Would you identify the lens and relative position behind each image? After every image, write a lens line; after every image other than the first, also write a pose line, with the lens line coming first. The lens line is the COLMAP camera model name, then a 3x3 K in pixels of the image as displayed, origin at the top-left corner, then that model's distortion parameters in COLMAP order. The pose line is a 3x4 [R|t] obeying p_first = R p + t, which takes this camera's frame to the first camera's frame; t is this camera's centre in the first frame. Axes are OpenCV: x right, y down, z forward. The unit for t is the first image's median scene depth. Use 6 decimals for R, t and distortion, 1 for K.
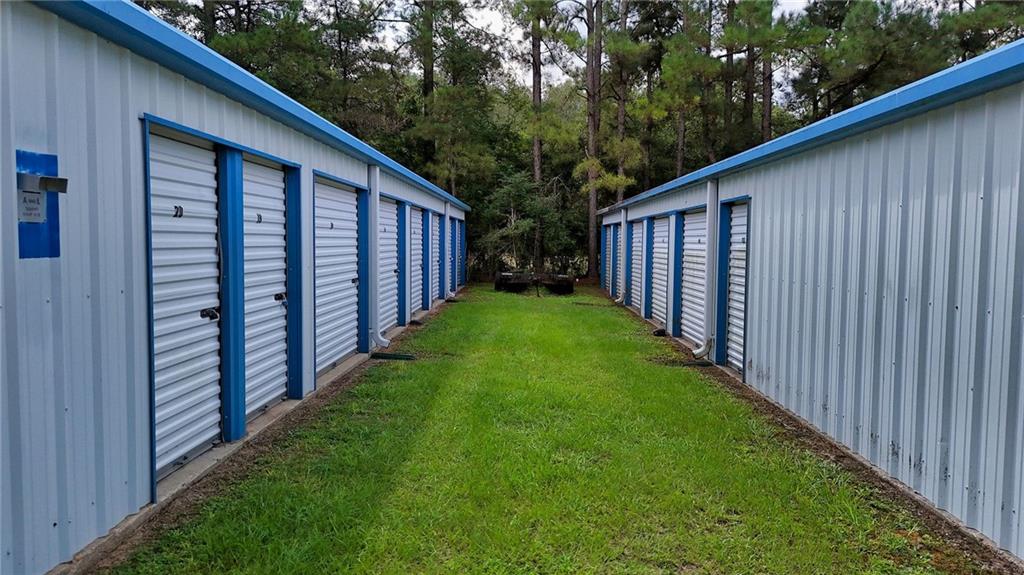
lens RADIAL K [[757.2, 0, 513.8], [0, 757.2, 289.7], [0, 0, 1]] dist [0.055407, -0.035624]
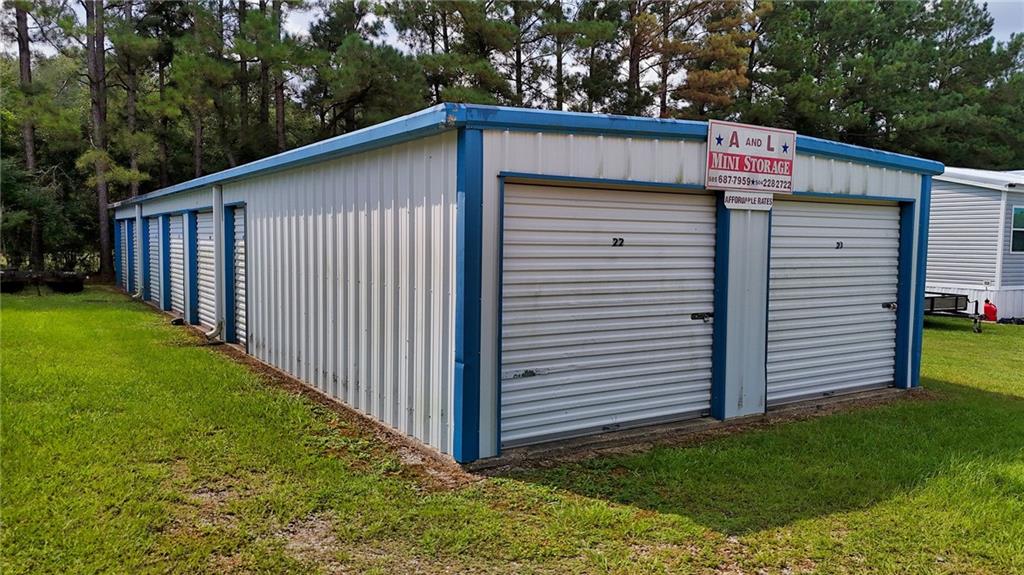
lens RADIAL K [[757.2, 0, 512.0], [0, 757.2, 291.3], [0, 0, 1]] dist [0.055407, -0.035624]
pose [[0.831271, -0.038573, 0.554527, -0.011830], [0.033485, 0.999253, 0.019312, 0.006372], [-0.554858, 0.002515, 0.831941, -0.140671]]
